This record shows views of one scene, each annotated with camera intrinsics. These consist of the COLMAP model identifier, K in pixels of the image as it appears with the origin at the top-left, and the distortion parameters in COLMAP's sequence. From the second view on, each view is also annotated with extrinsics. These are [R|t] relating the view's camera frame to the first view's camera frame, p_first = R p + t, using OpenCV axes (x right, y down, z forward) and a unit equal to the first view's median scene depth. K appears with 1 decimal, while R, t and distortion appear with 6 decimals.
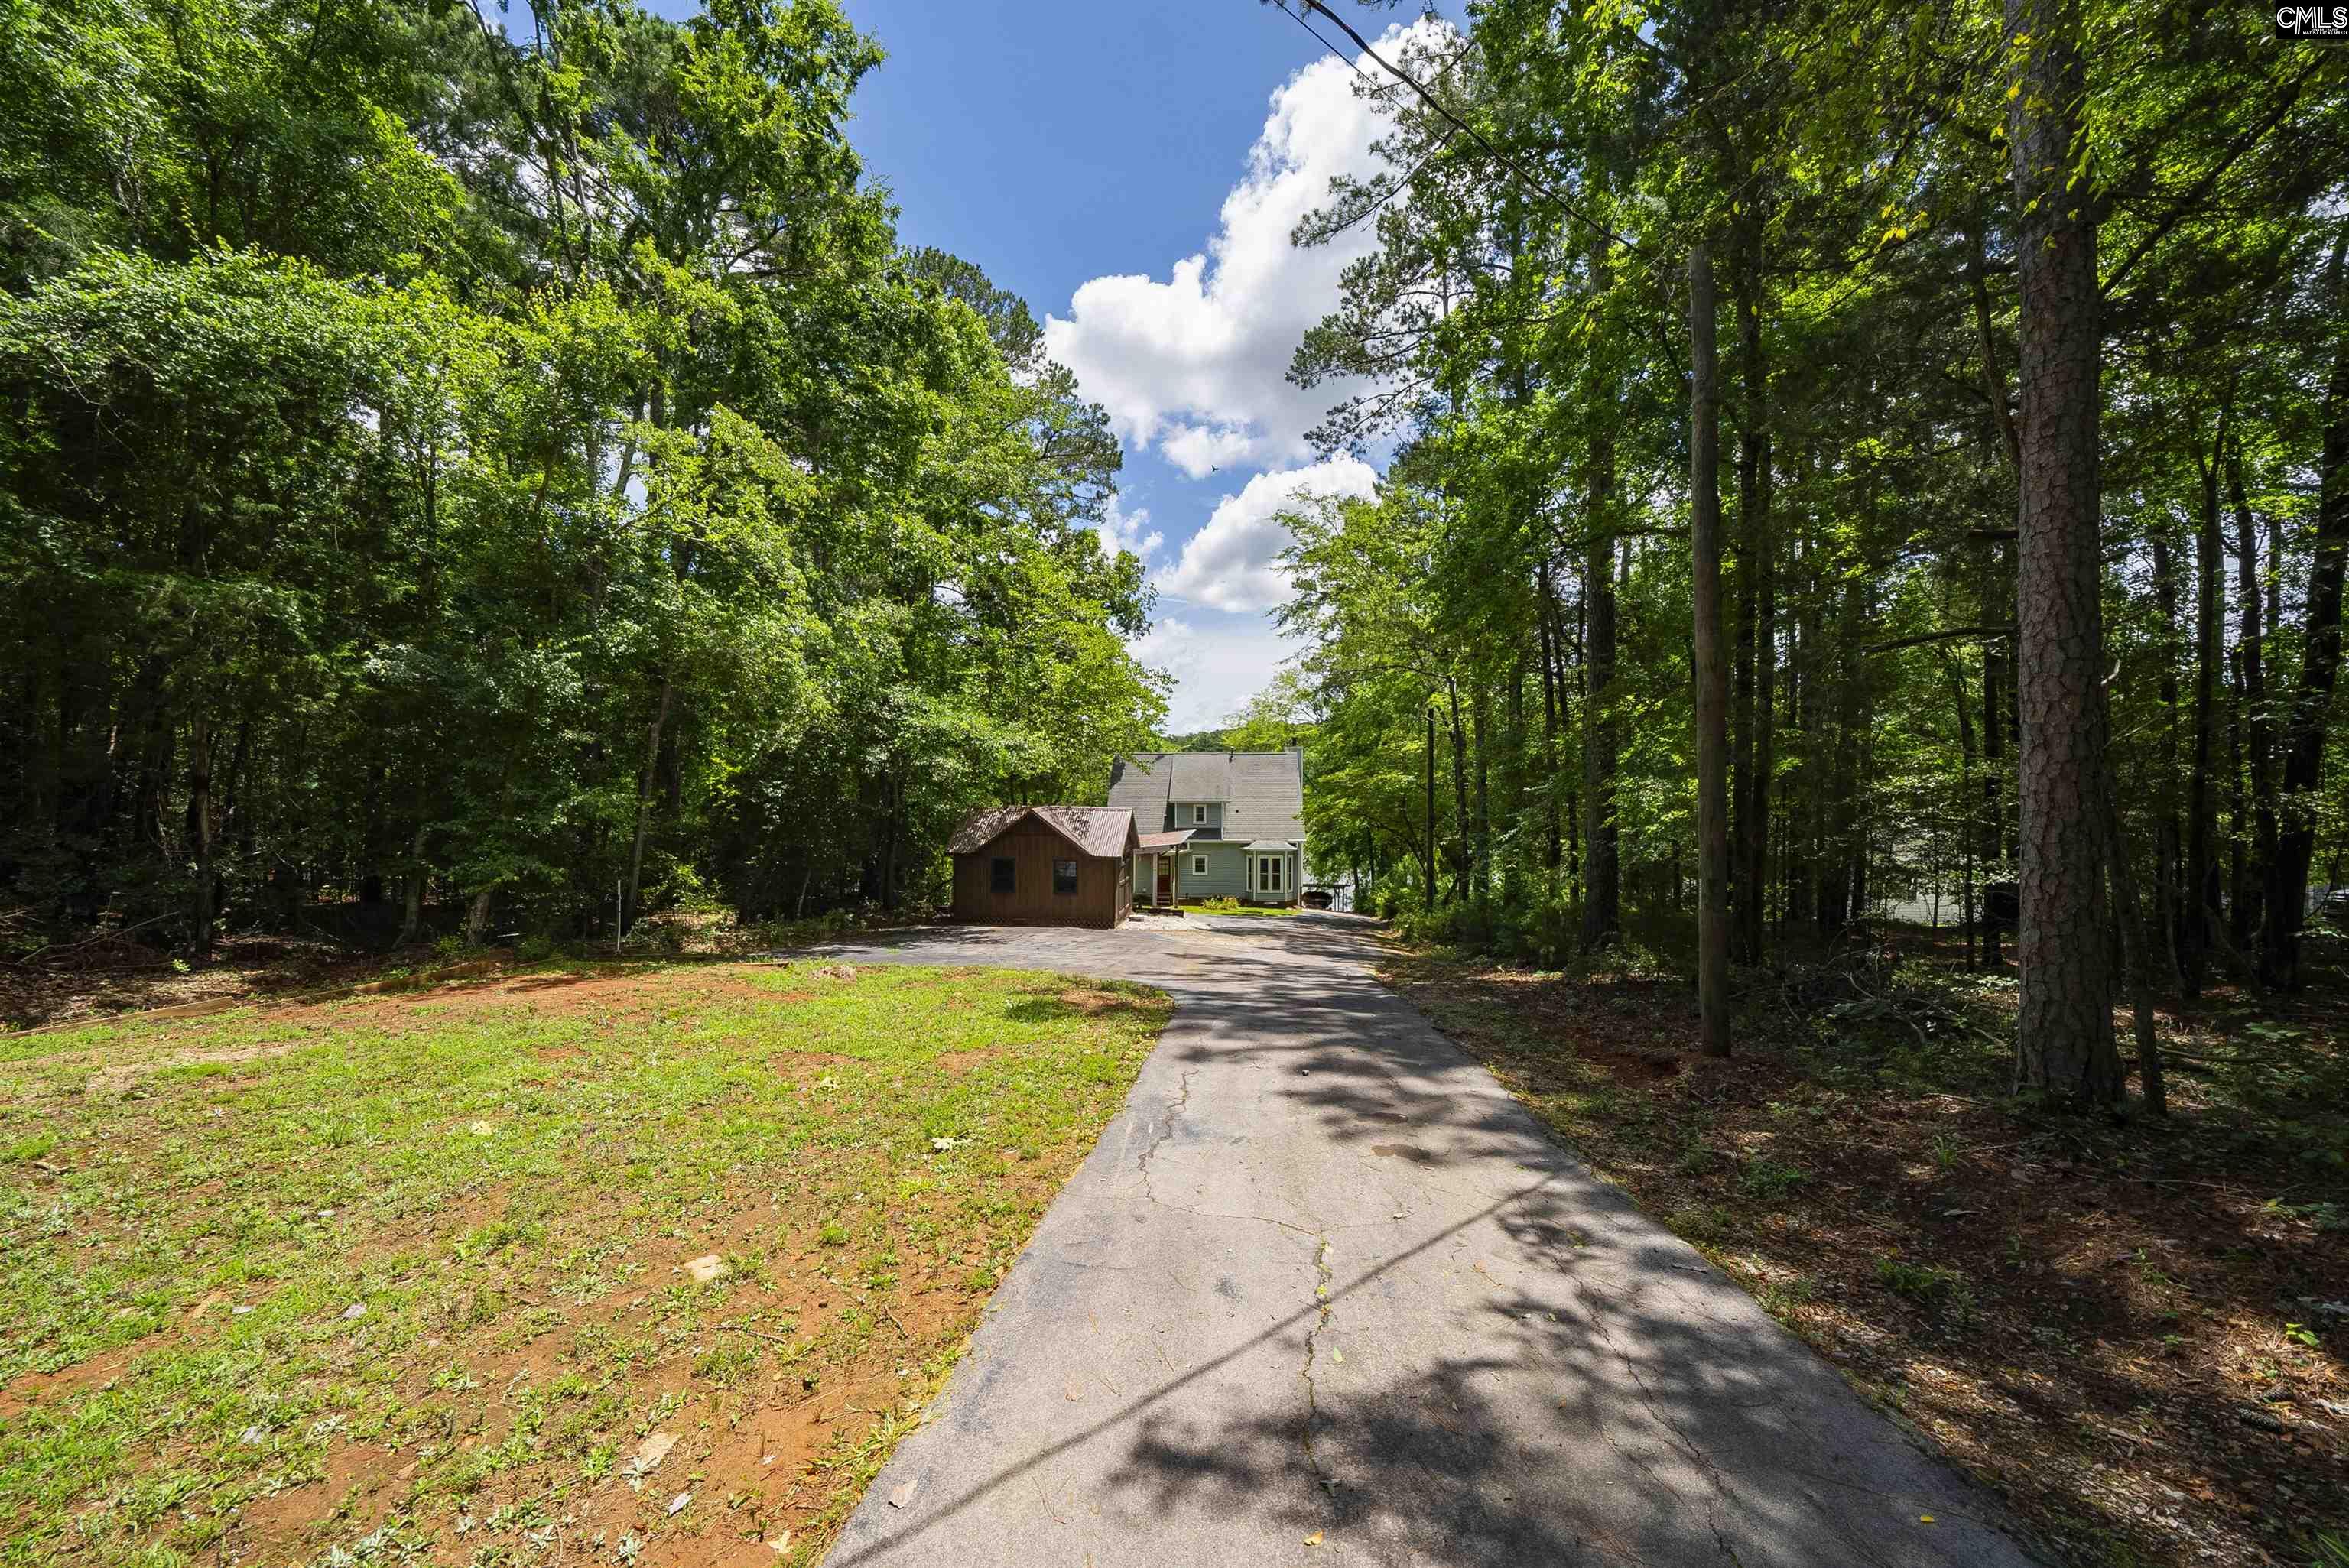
lens RADIAL K [[796.0, 0, 1174.5], [0, 796.0, 784.0], [0, 0, 1]] dist [-0.023630, -0.000027]
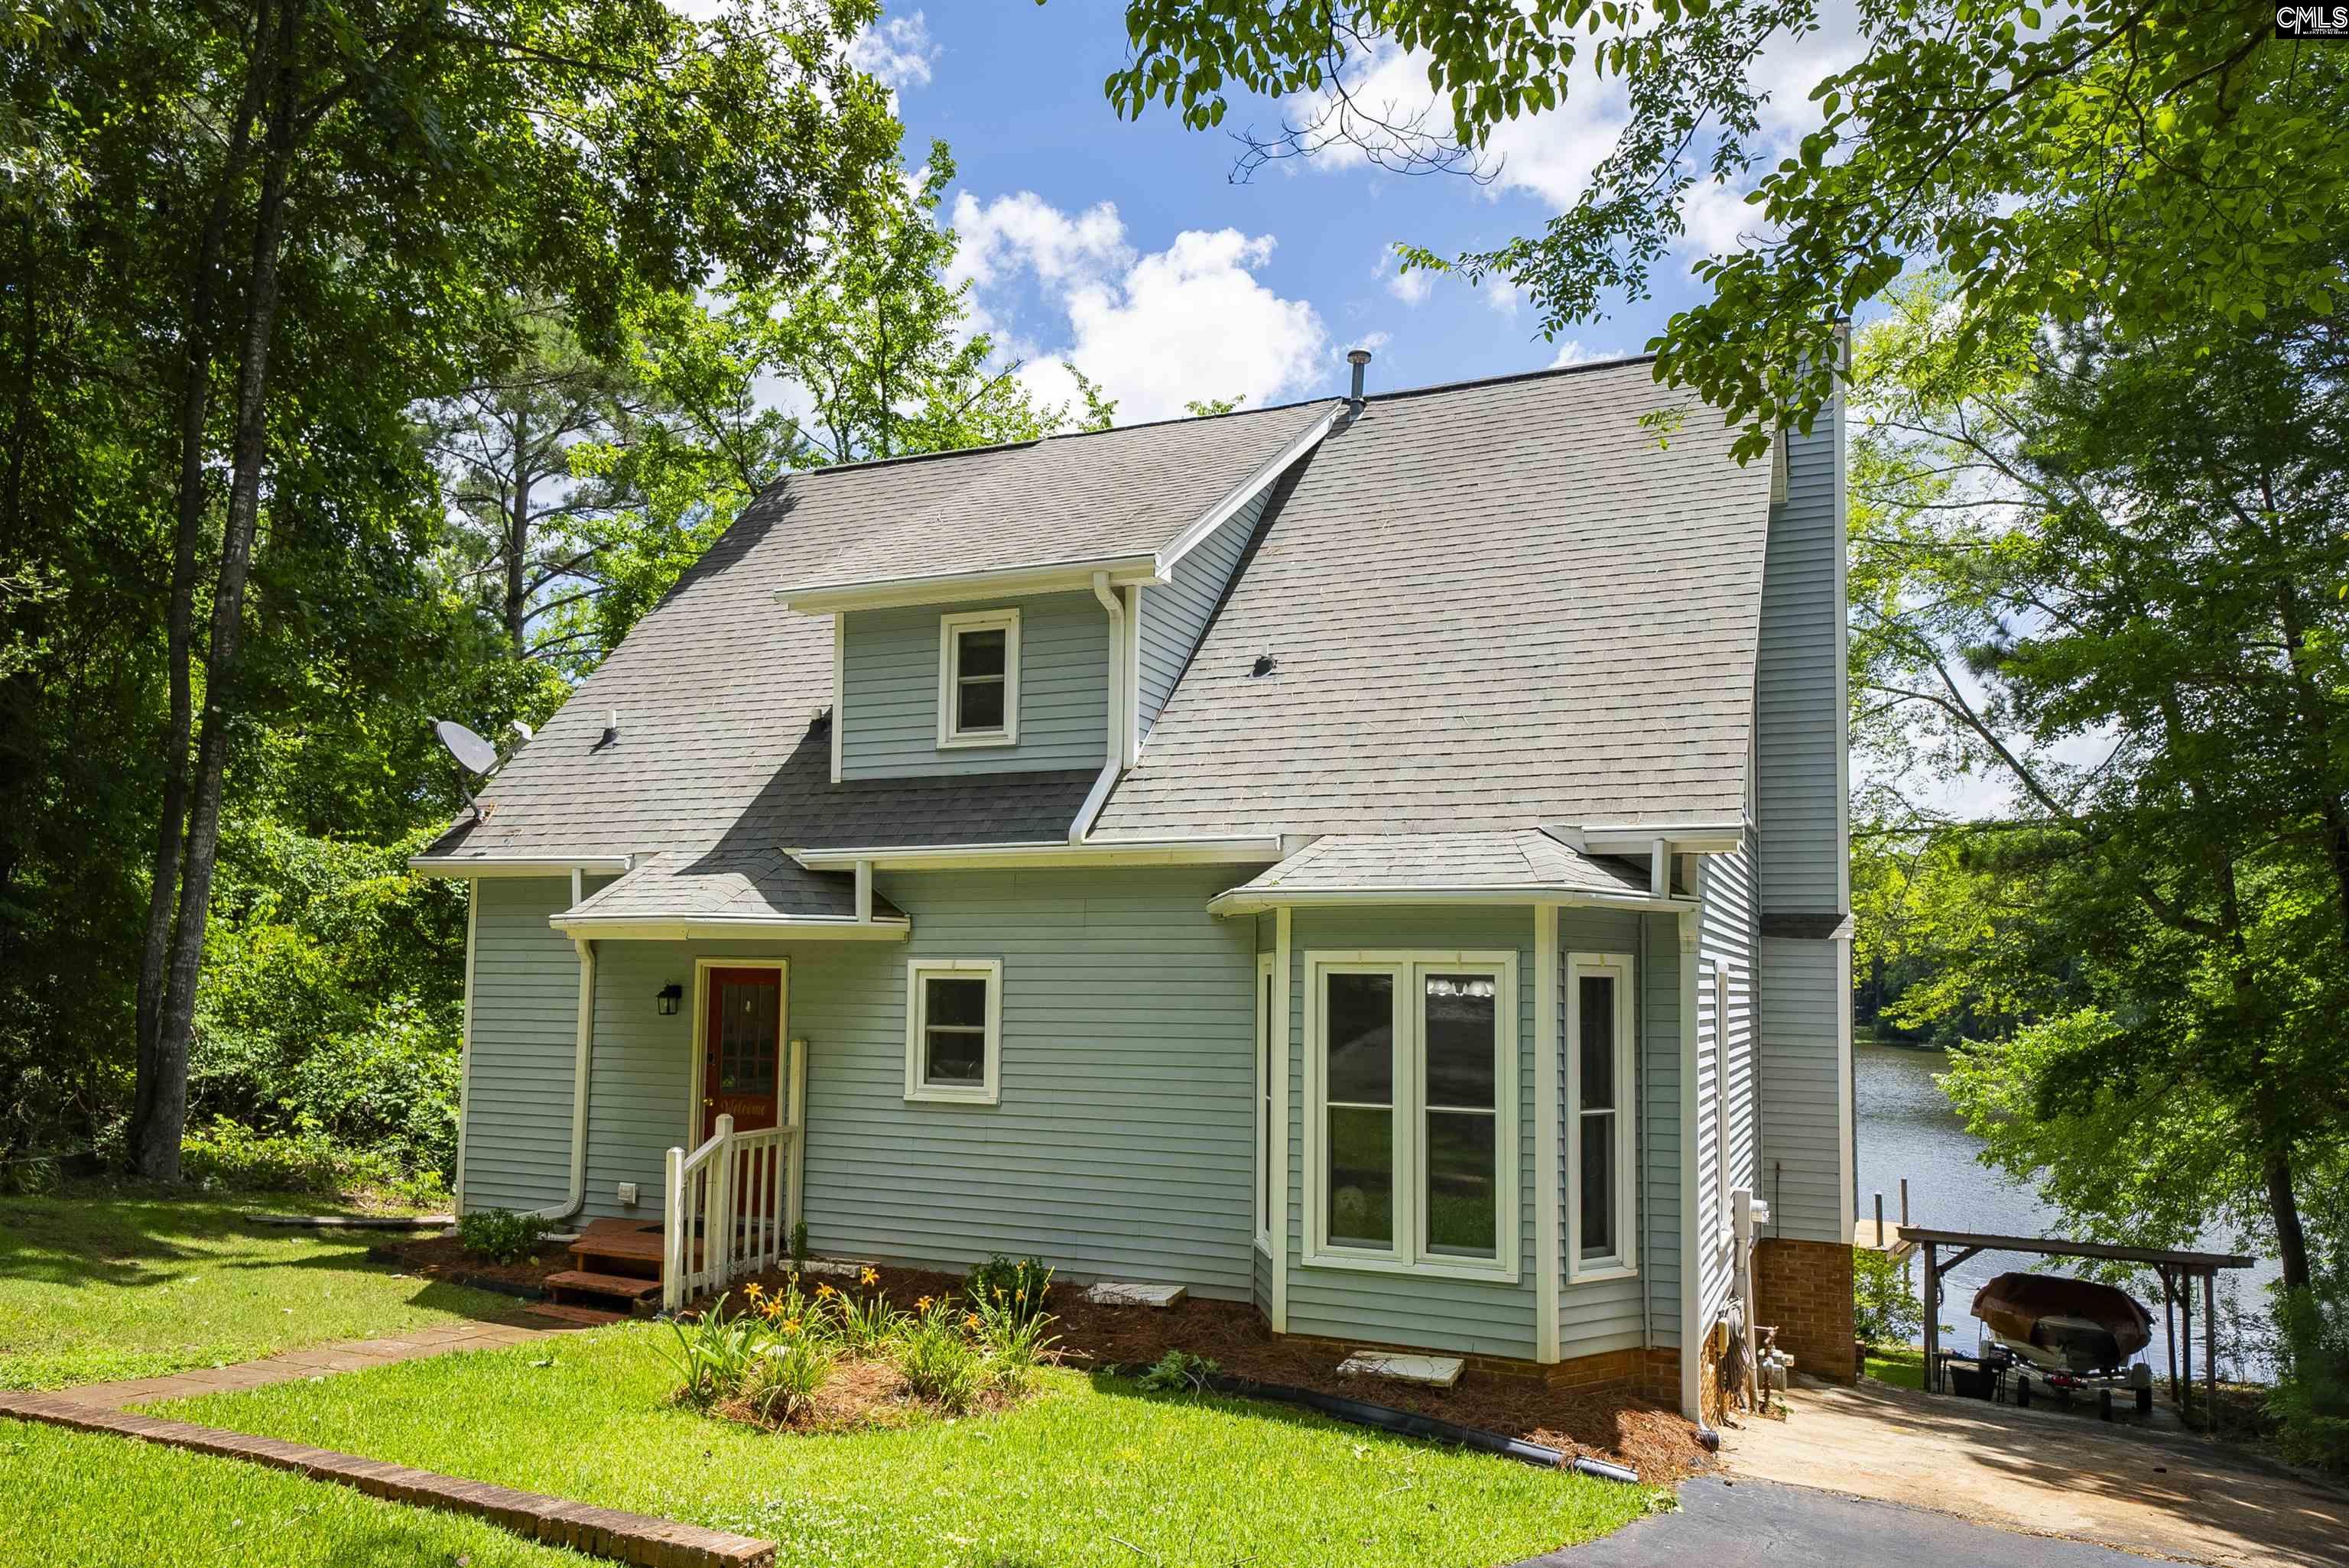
lens RADIAL K [[1587.0, 0, 1173.2], [0, 1587.0, 887.4], [0, 0, 1]] dist [0.050960, 0.001725]
pose [[0.932972, -0.008886, -0.359841, 0.170526], [-0.016034, 0.997677, -0.066208, 0.095939], [0.359593, 0.067540, 0.930662, 0.762561]]
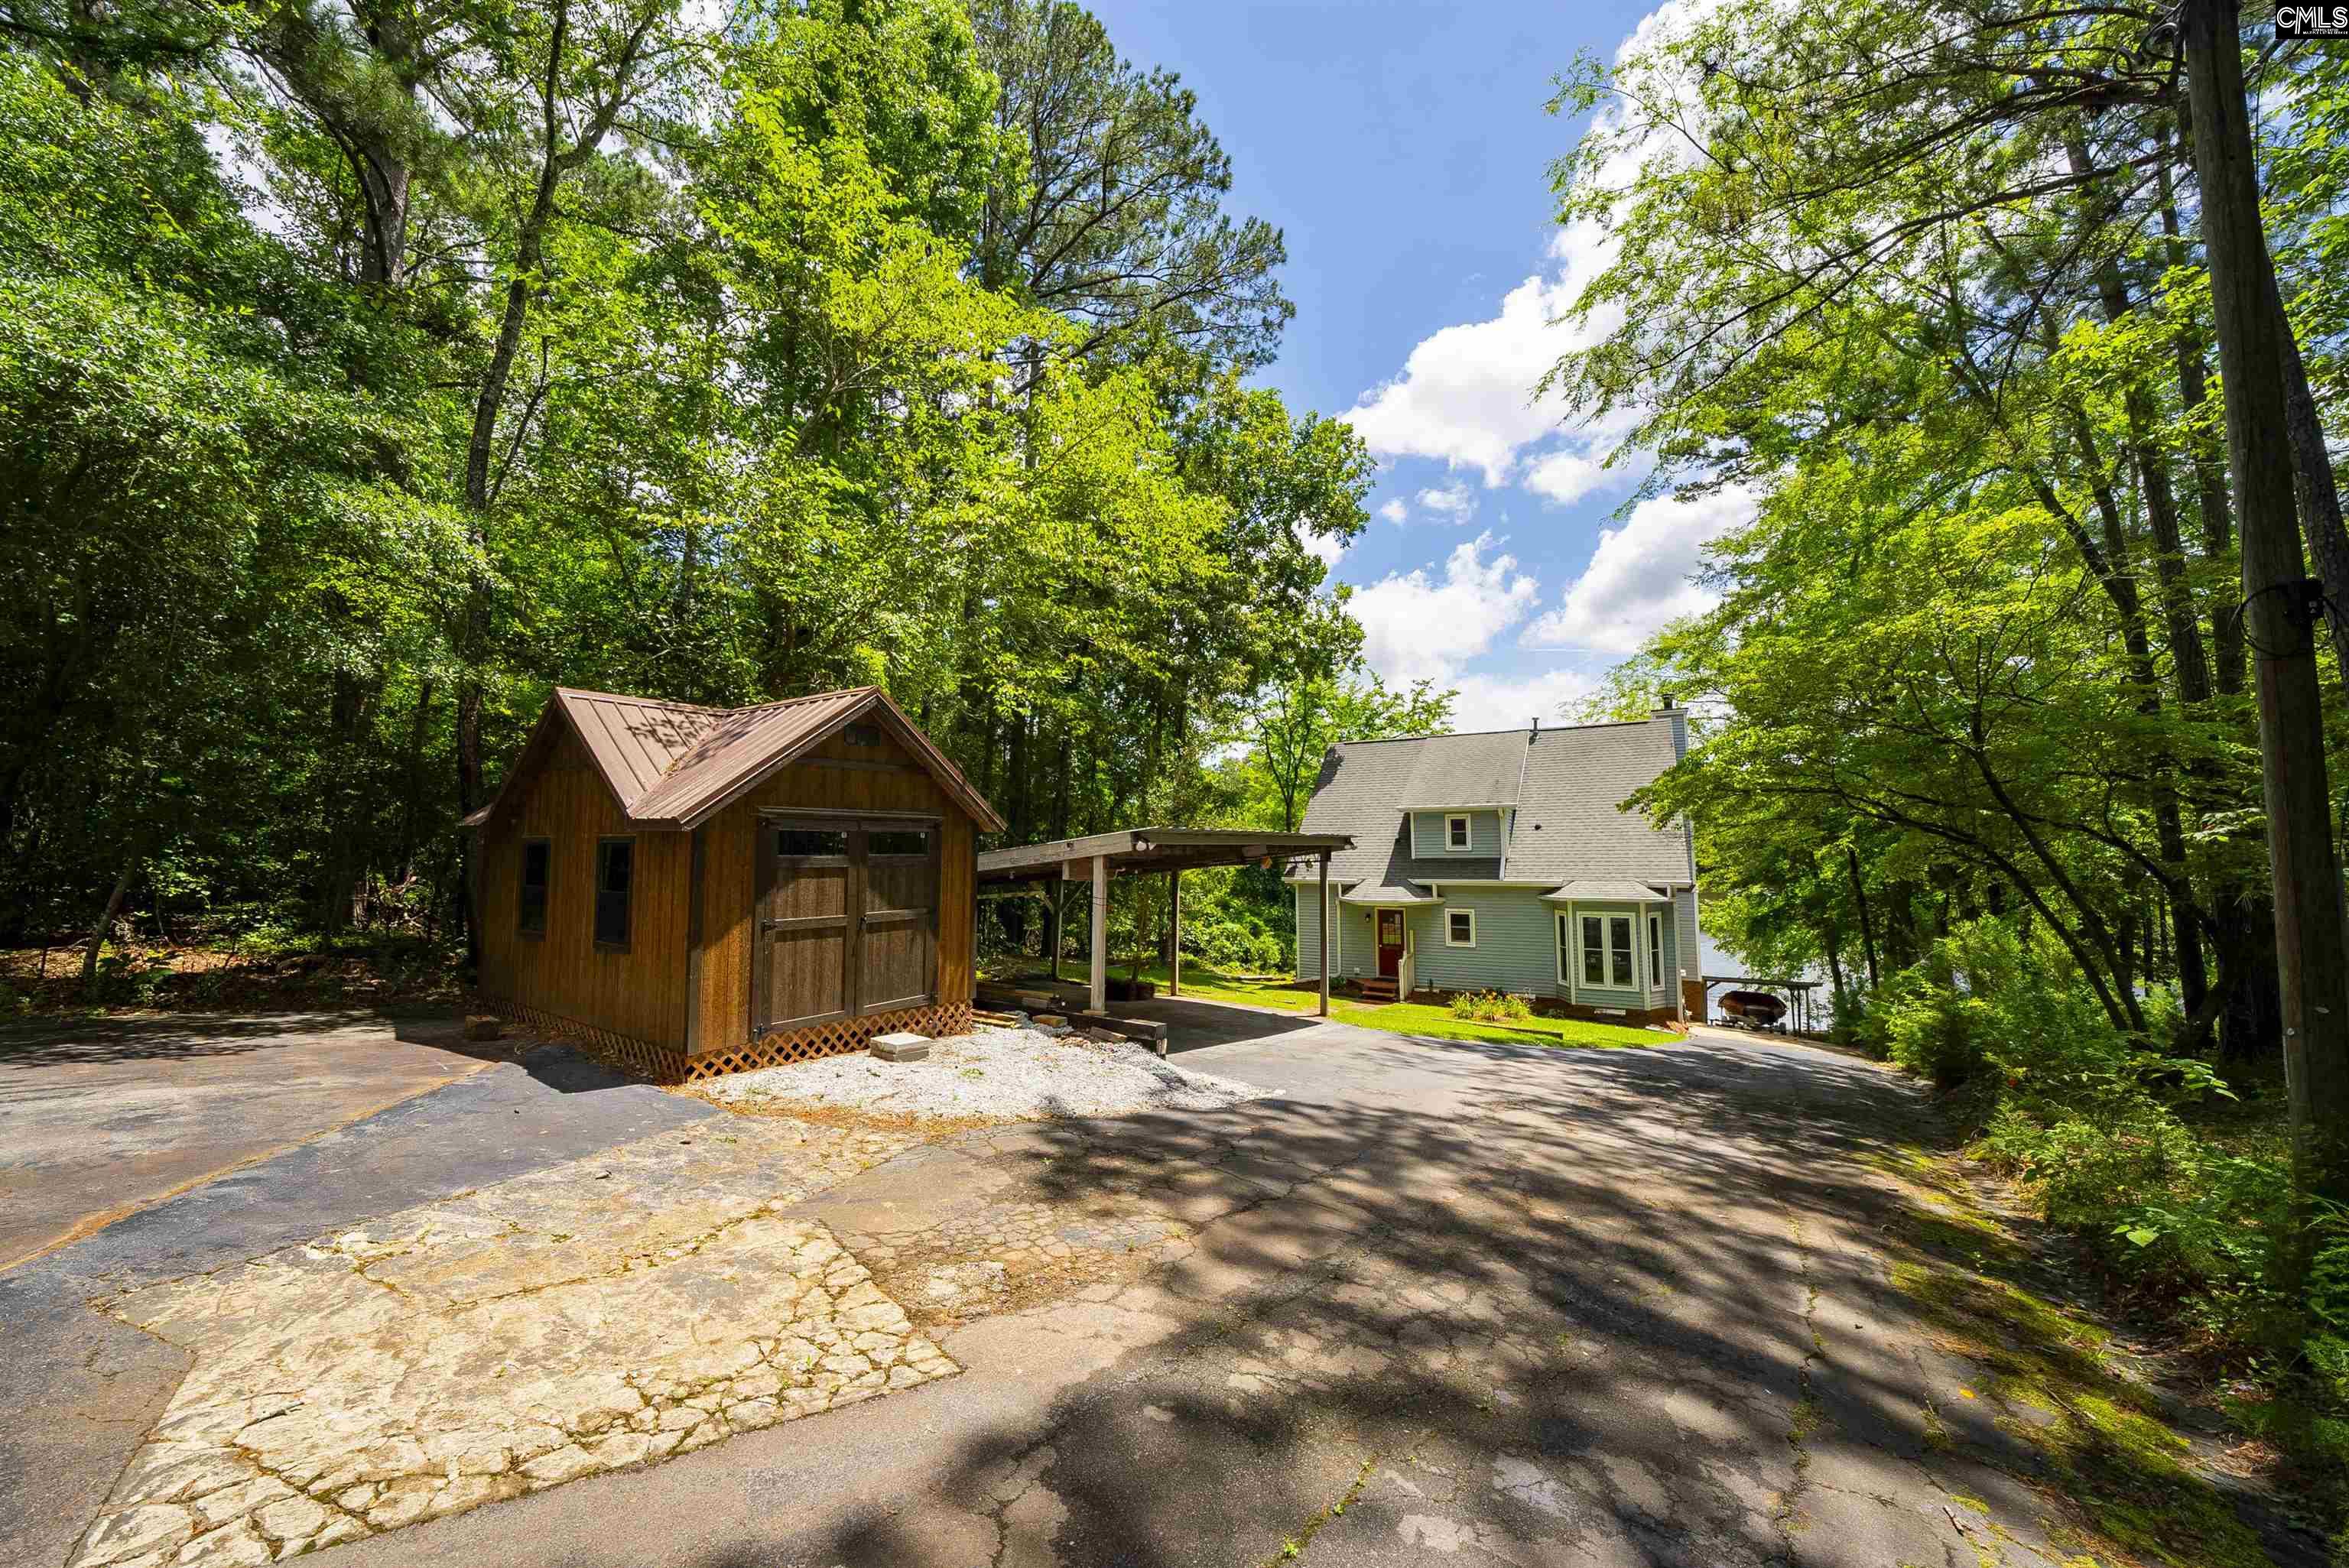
lens RADIAL K [[796.0, 0, 1174.5], [0, 796.0, 784.0], [0, 0, 1]] dist [-0.023630, -0.000027]
pose [[0.889440, -0.045699, -0.454761, 0.108312], [0.003117, 0.995572, -0.093949, 0.056683], [0.457041, 0.082145, 0.885644, 0.446021]]
